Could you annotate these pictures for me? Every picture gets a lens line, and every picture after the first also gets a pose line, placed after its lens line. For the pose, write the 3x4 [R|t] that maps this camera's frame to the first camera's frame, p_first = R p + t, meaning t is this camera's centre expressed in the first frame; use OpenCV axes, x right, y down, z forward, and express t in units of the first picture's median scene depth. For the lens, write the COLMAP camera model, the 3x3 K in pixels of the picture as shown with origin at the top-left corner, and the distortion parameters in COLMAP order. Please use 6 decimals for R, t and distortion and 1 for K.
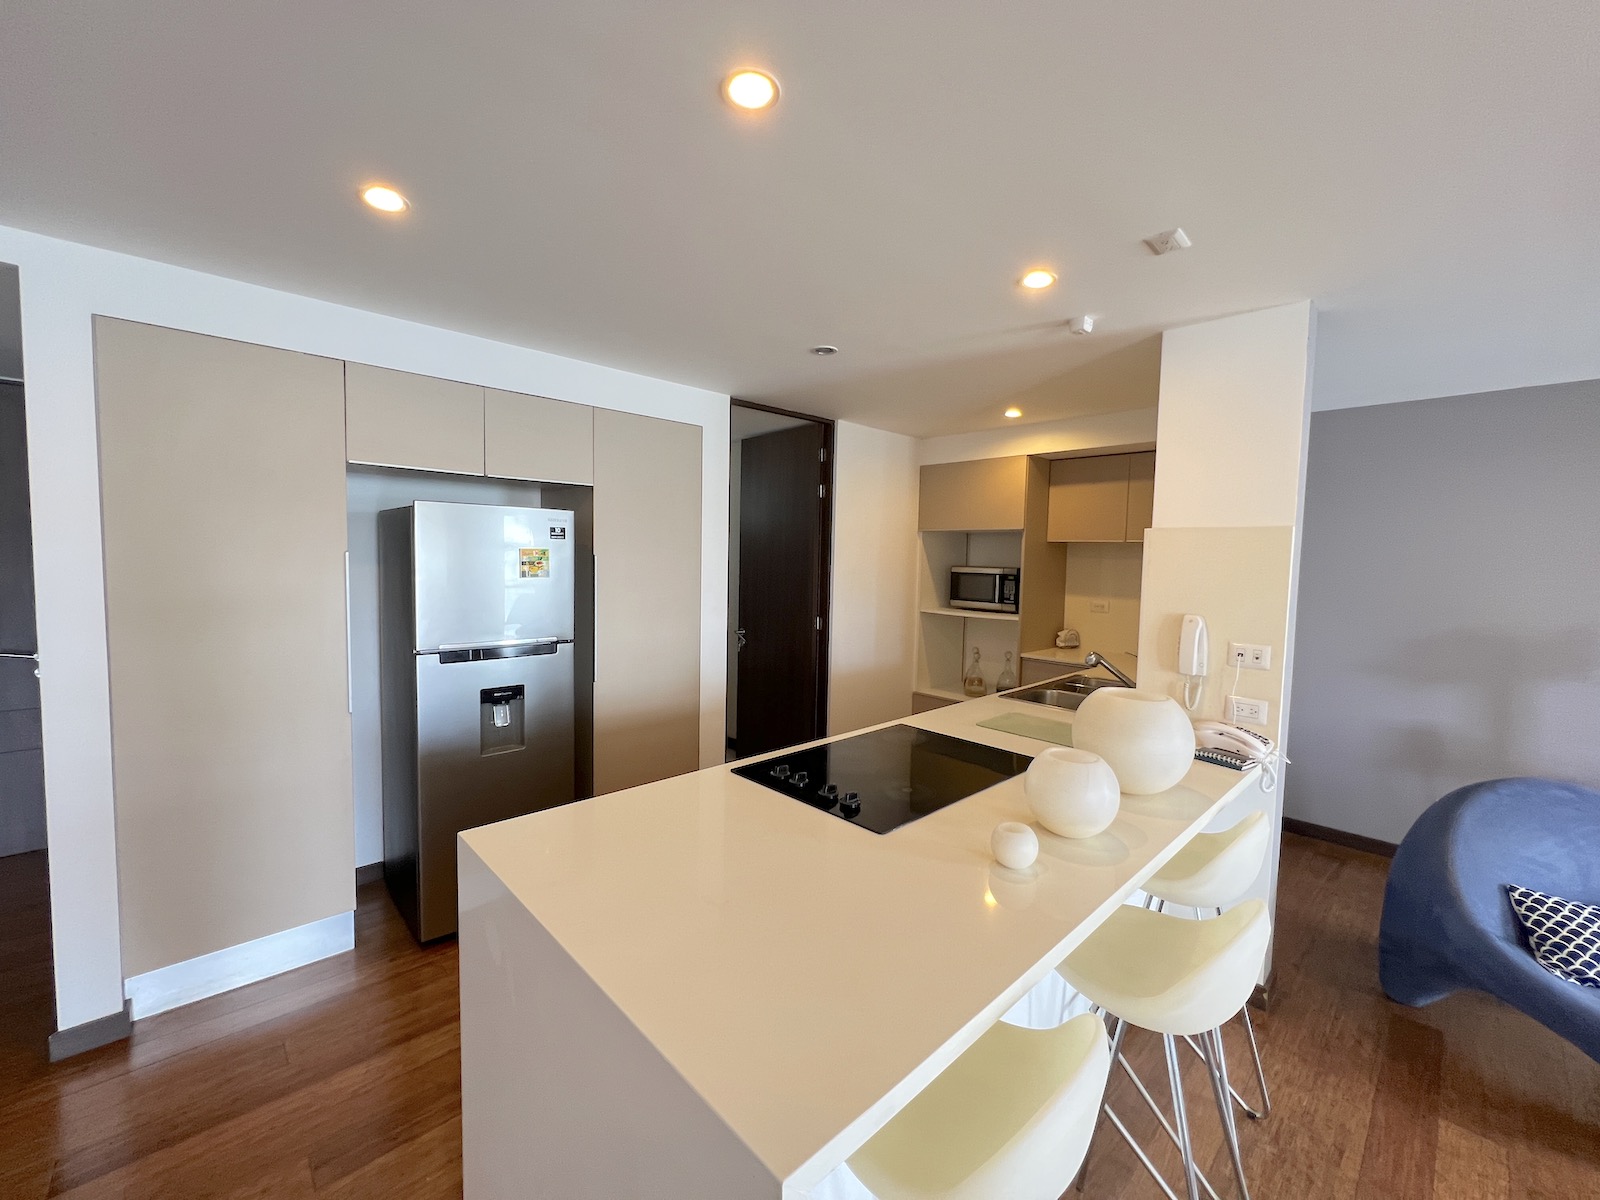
lens RADIAL K [[644.0, 0, 806.2], [0, 644.0, 595.7], [0, 0, 1]] dist [0.001828, 0.000454]
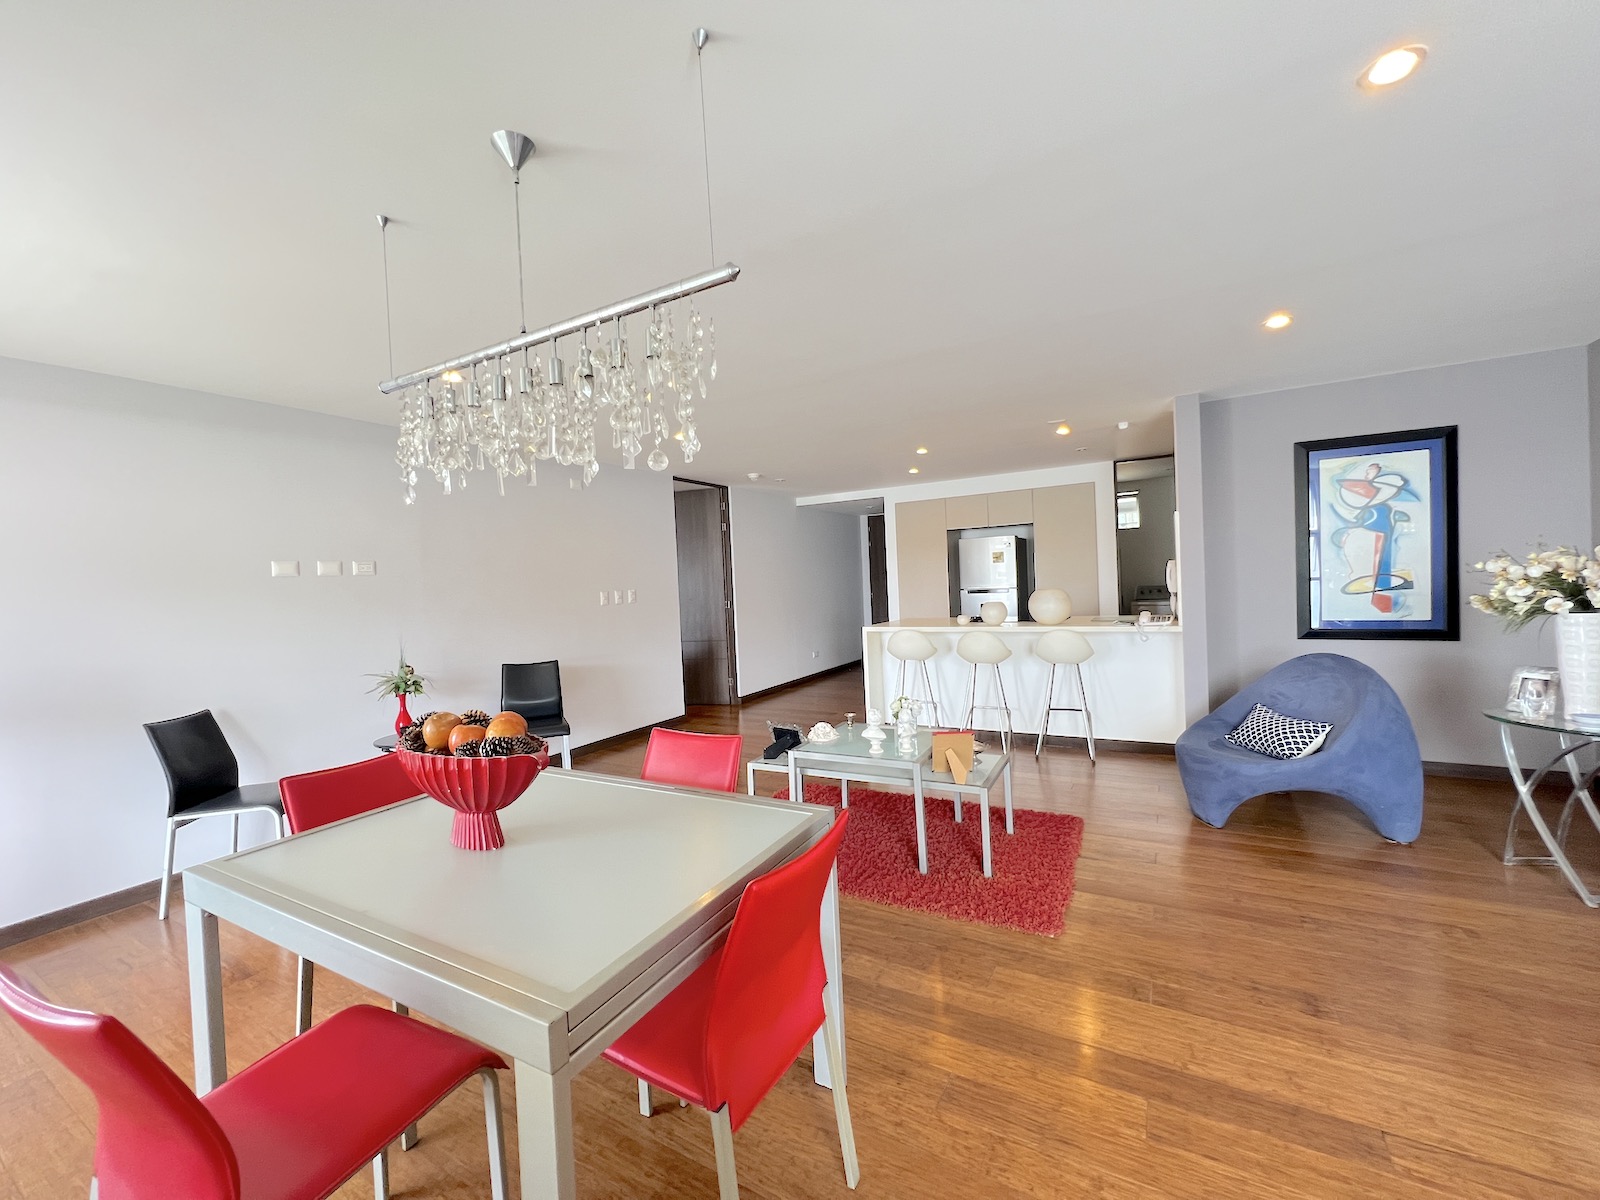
lens RADIAL K [[644.0, 0, 806.2], [0, 644.0, 595.7], [0, 0, 1]] dist [0.001828, 0.000454]
pose [[0.295038, -0.012957, -0.955398, 2.000145], [-0.005609, 0.999867, -0.015293, 0.161352], [0.955469, 0.009871, 0.294926, -0.564177]]
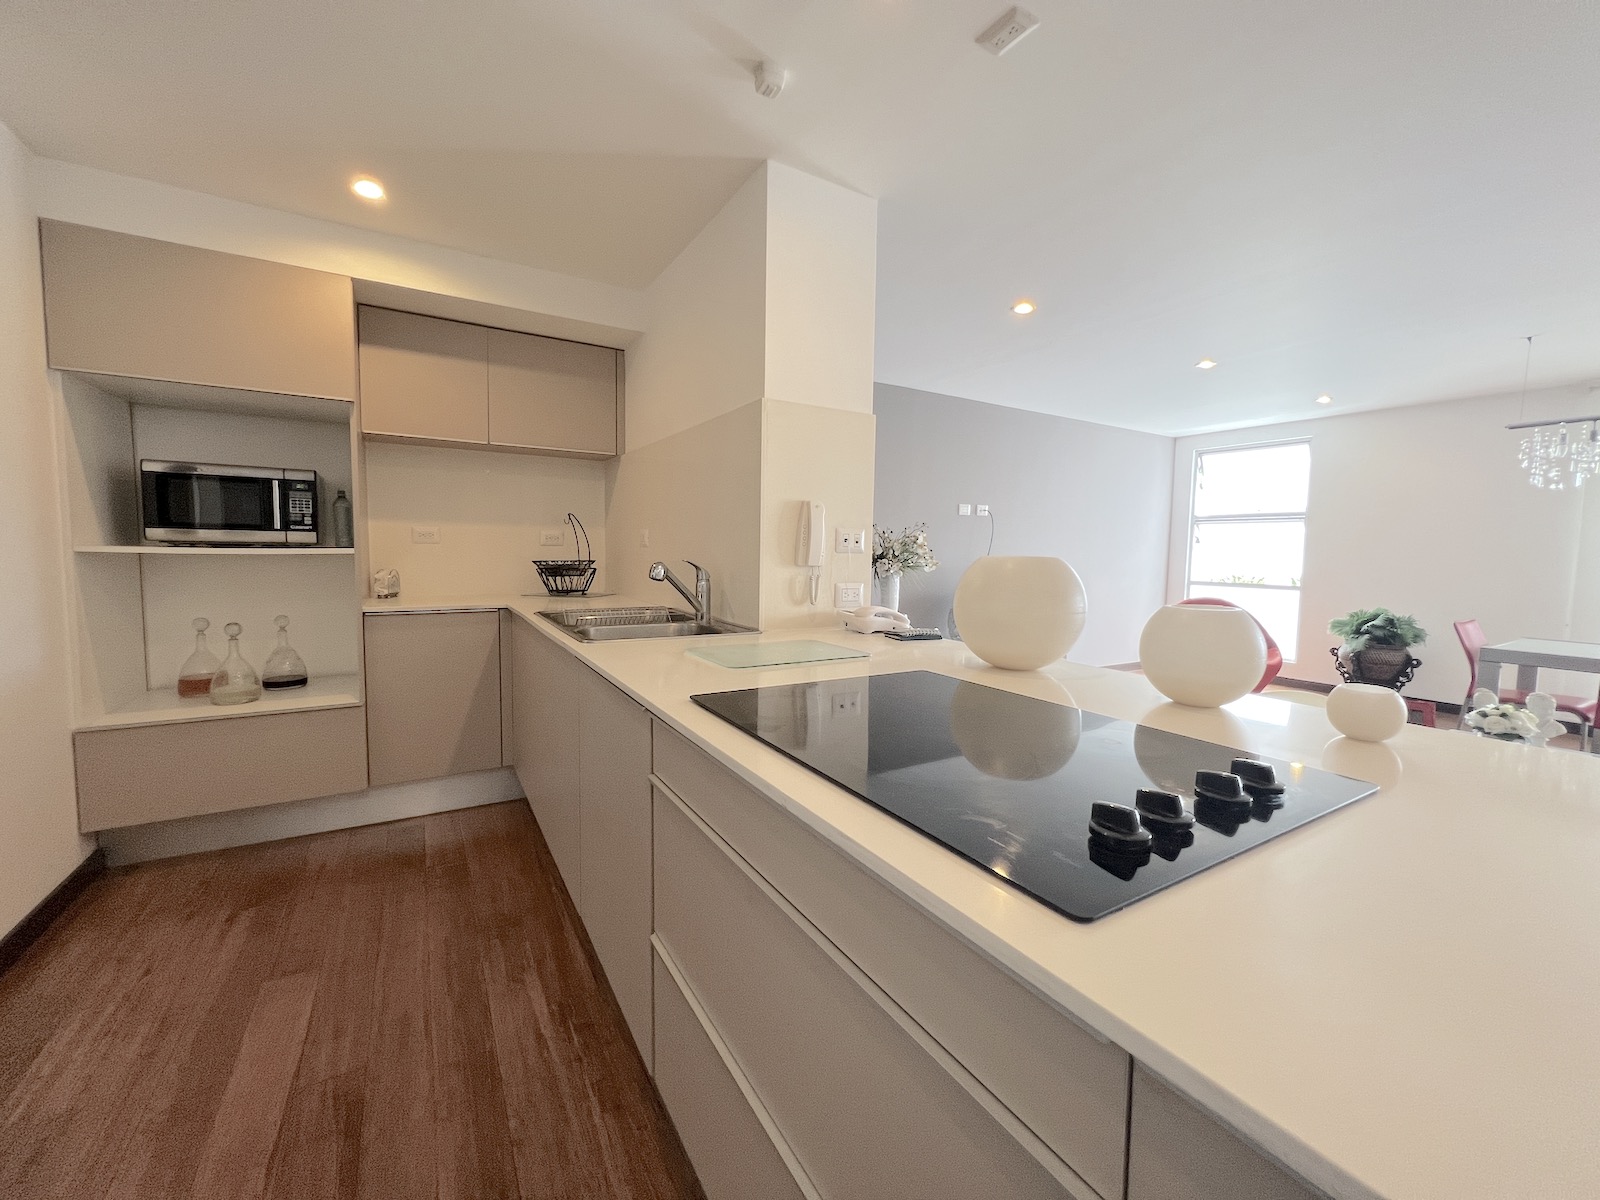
lens RADIAL K [[638.9, 0, 794.8], [0, 638.9, 592.7], [0, 0, 1]] dist [0.000031, 0.000124]
pose [[0.230940, -0.091415, 0.968664, -0.273429], [0.049597, 0.995388, 0.082113, 0.076750], [-0.971703, 0.029079, 0.234409, 0.755065]]
